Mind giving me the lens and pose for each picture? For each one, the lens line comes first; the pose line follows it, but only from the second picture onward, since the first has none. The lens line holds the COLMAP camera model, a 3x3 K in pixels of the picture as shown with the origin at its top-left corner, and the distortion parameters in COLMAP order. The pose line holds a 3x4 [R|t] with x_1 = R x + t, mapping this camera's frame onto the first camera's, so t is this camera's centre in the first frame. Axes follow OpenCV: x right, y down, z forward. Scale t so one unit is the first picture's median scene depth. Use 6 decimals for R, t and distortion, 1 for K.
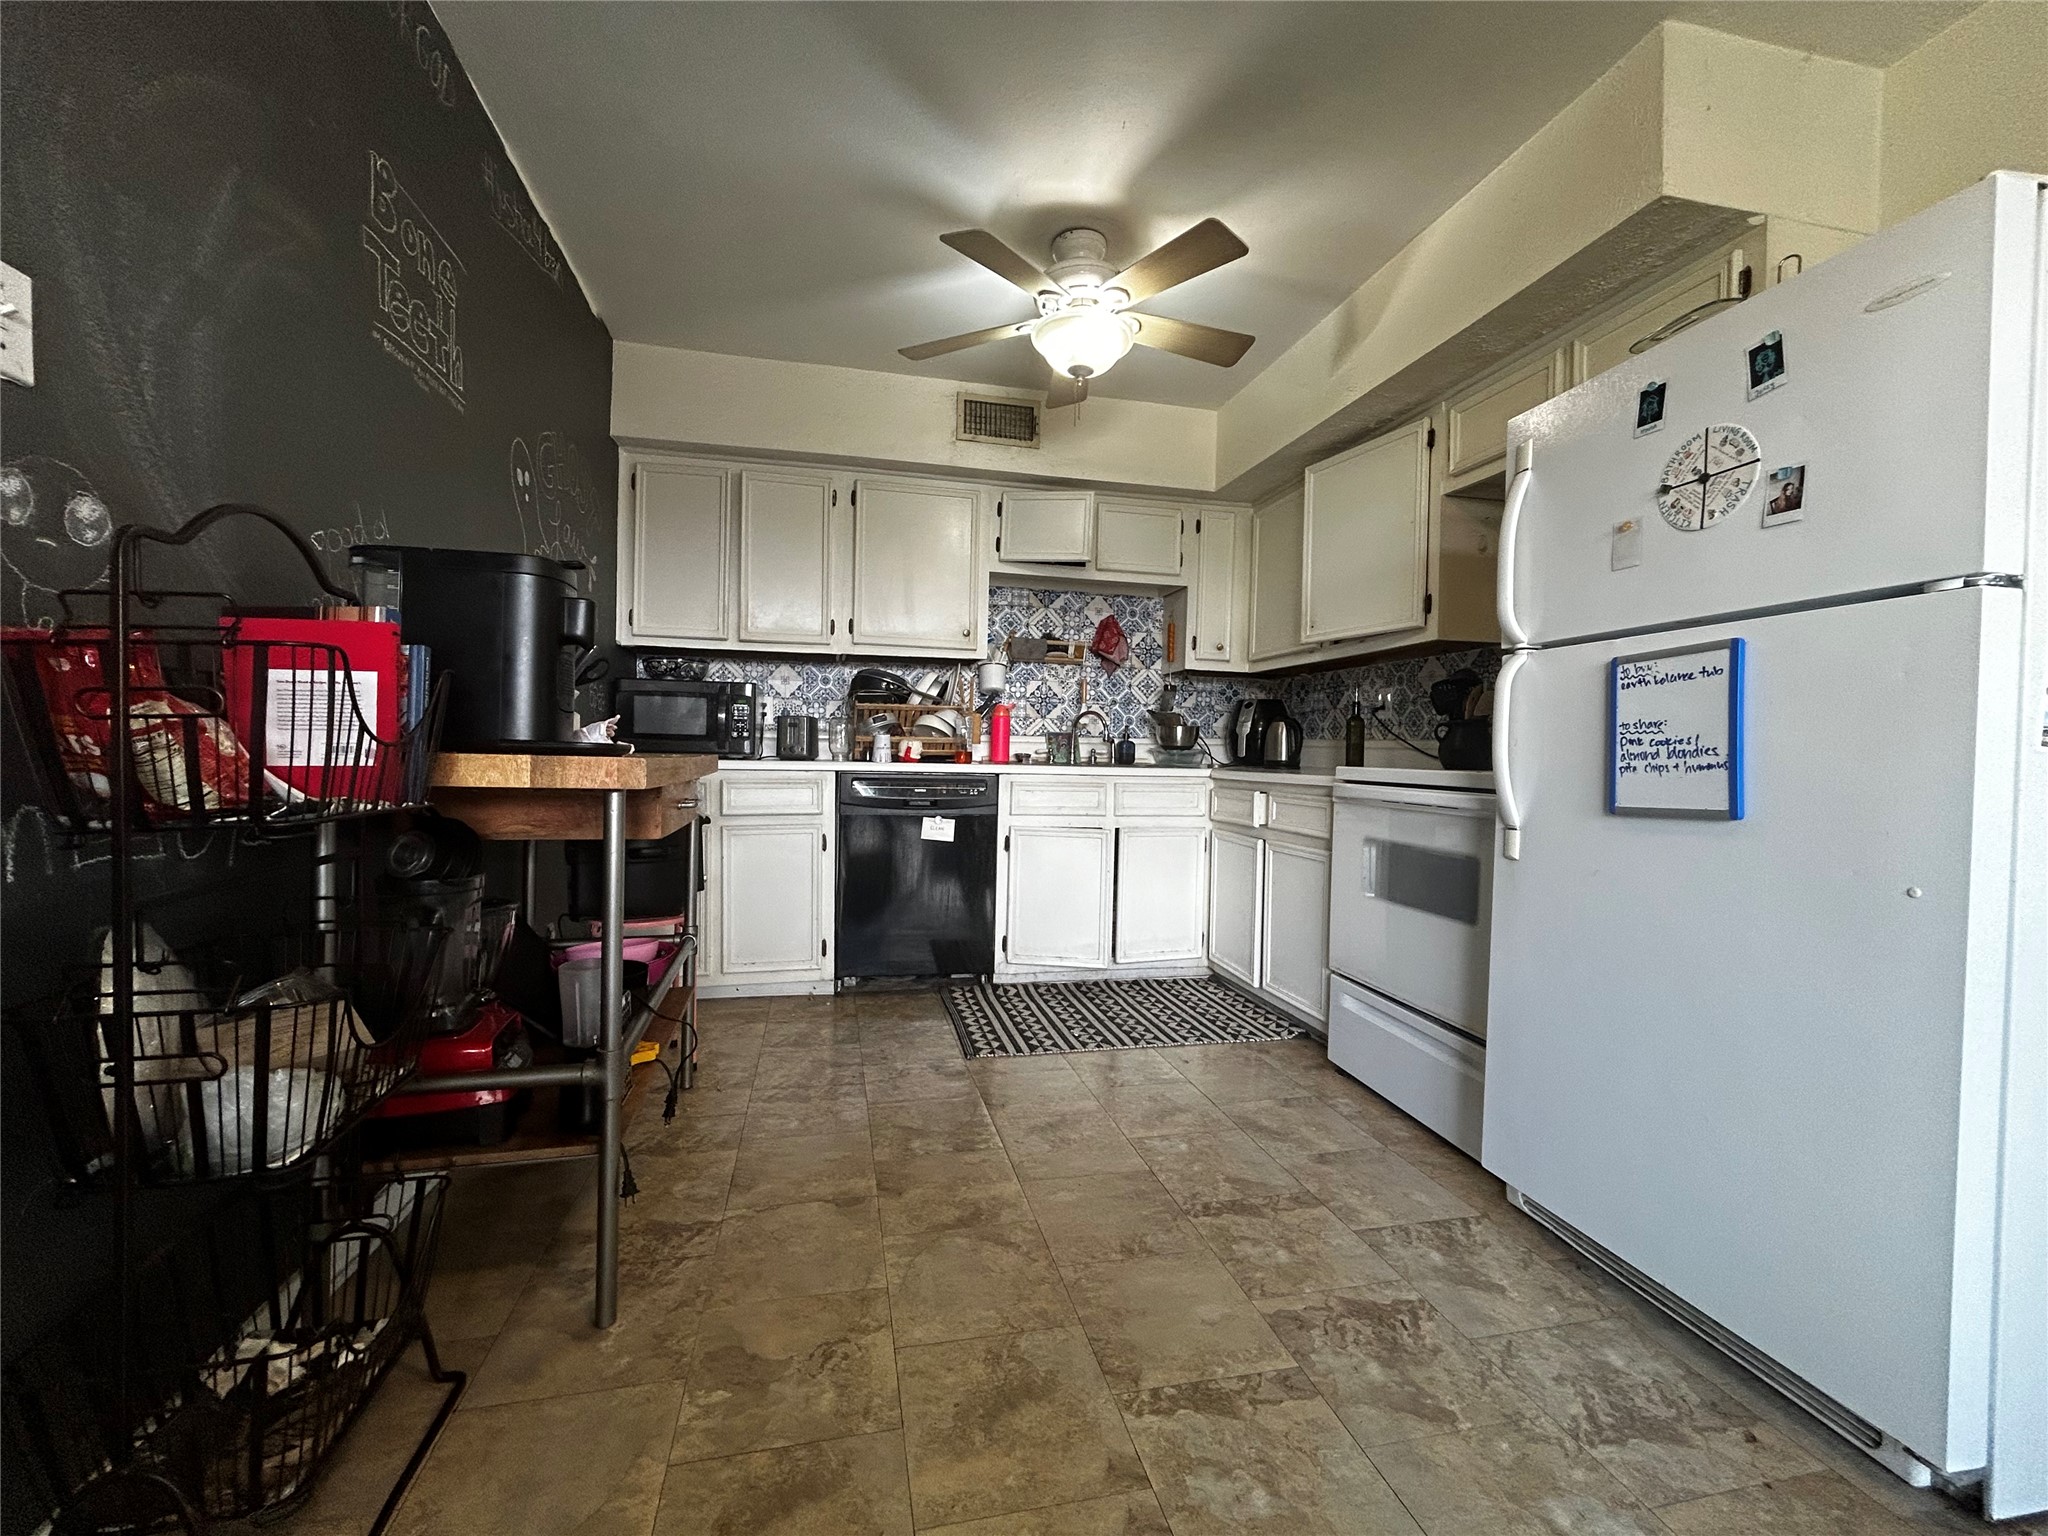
lens RADIAL K [[840.6, 0, 1019.5], [0, 840.6, 757.5], [0, 0, 1]] dist [-0.001954, -0.000154]
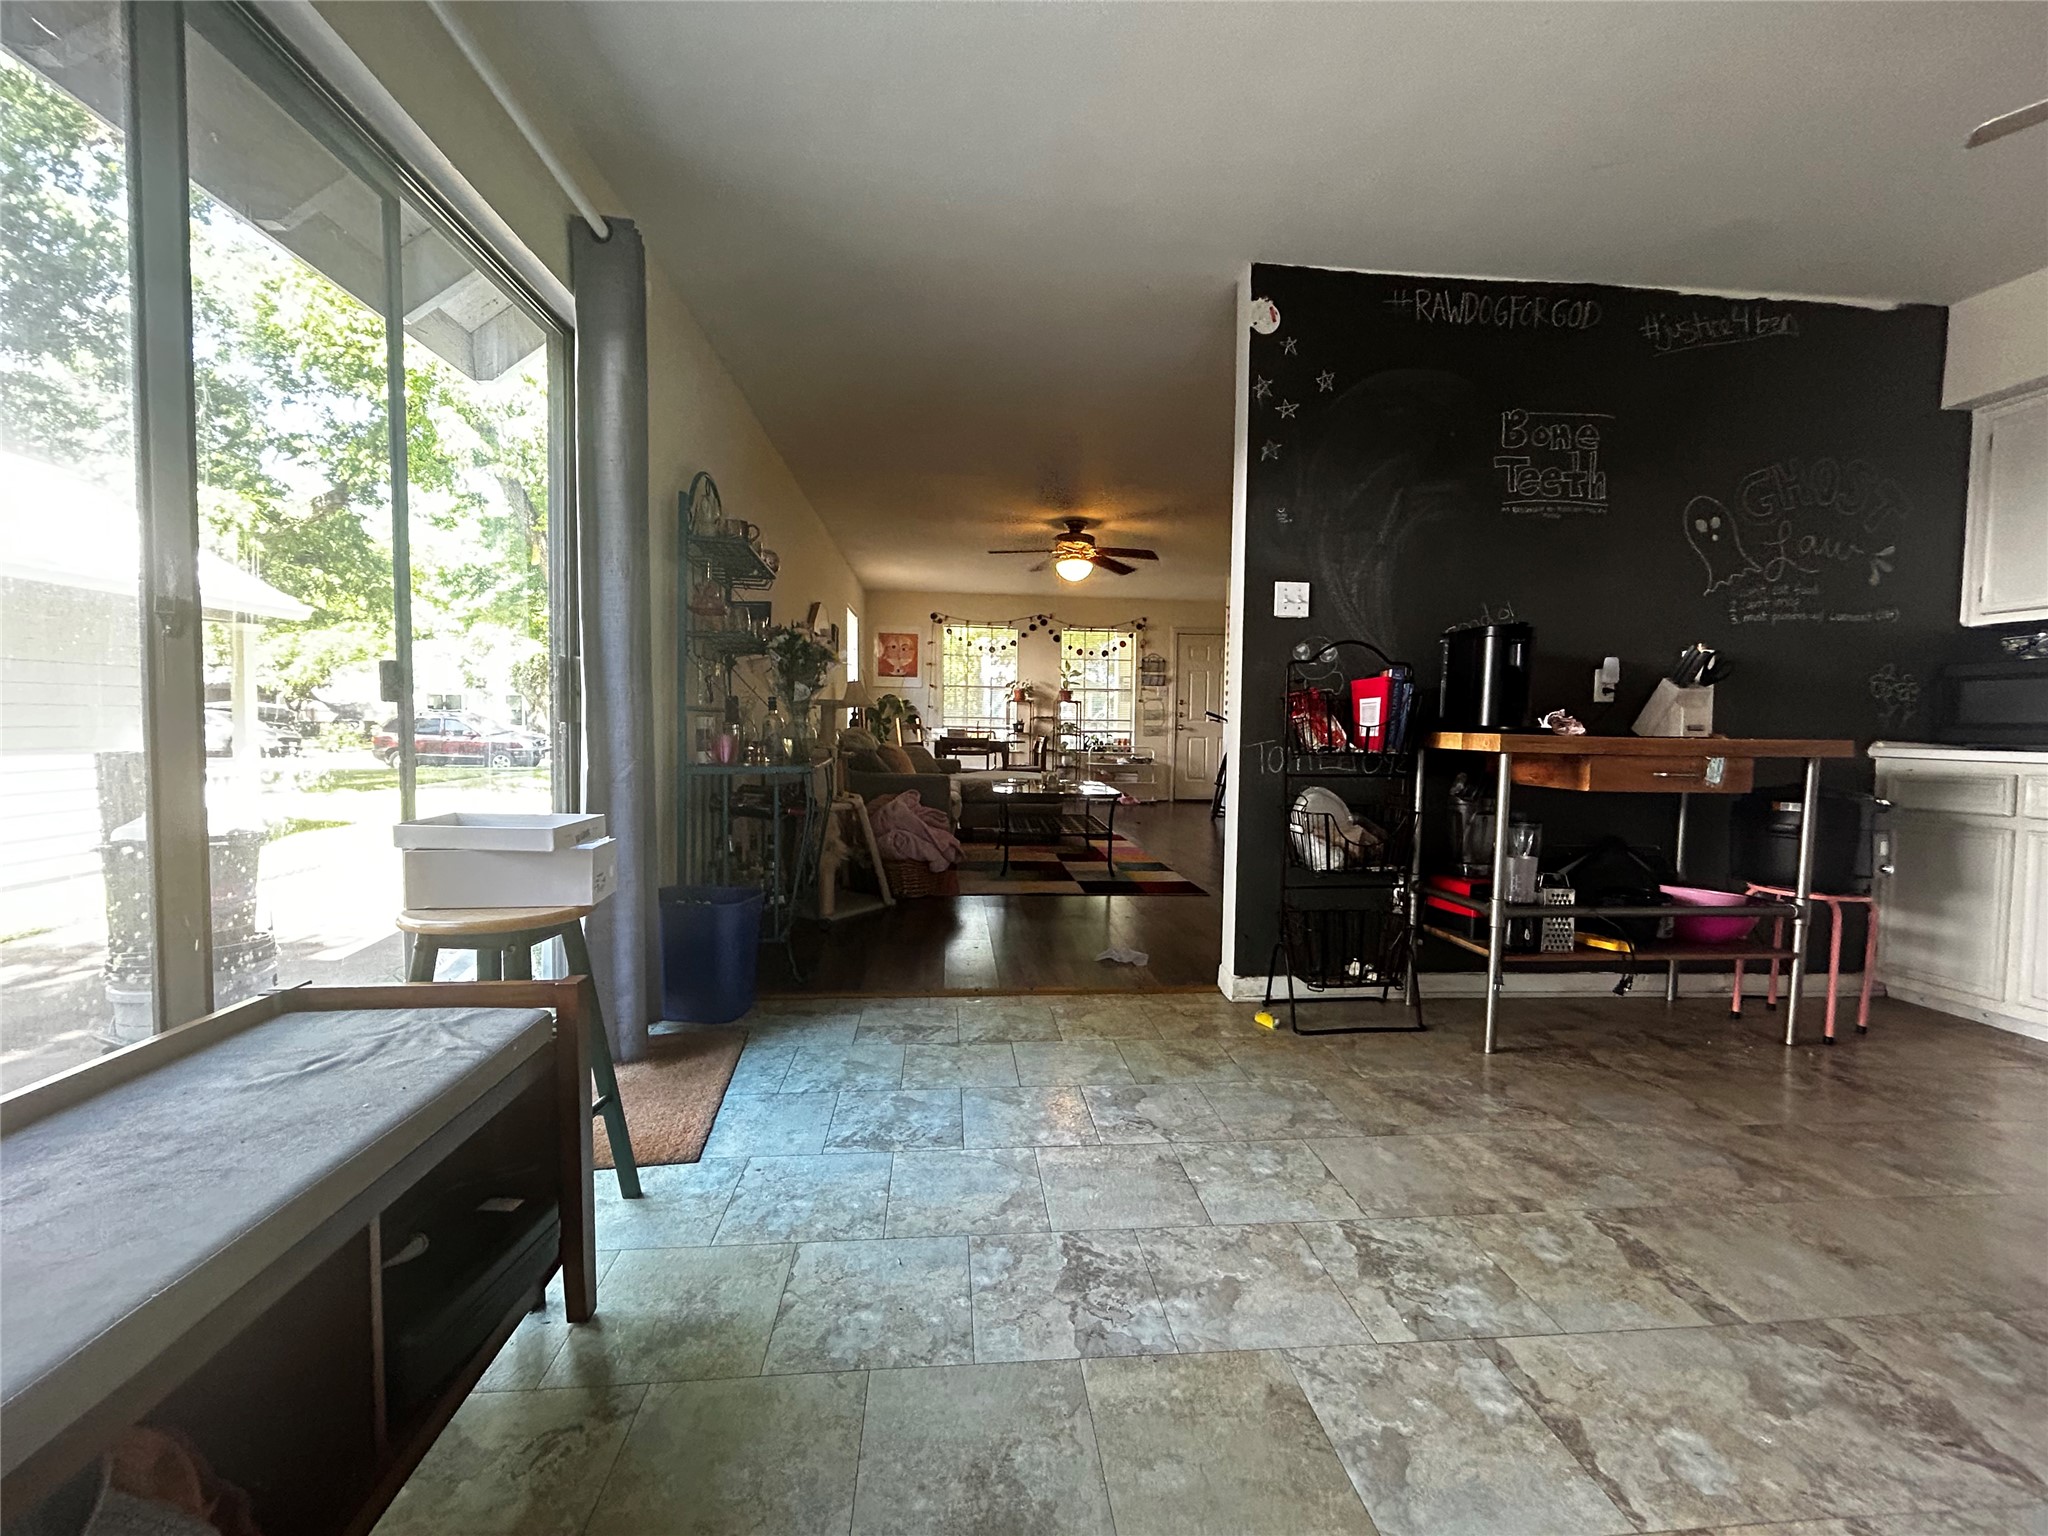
lens RADIAL K [[840.6, 0, 1022.5], [0, 840.6, 768.0], [0, 0, 1]] dist [-0.001954, -0.000154]
pose [[-0.116545, 0.036325, -0.992521, 1.473604], [-0.024663, 0.998917, 0.039455, 0.022672], [0.992879, 0.029076, -0.115523, 0.212664]]
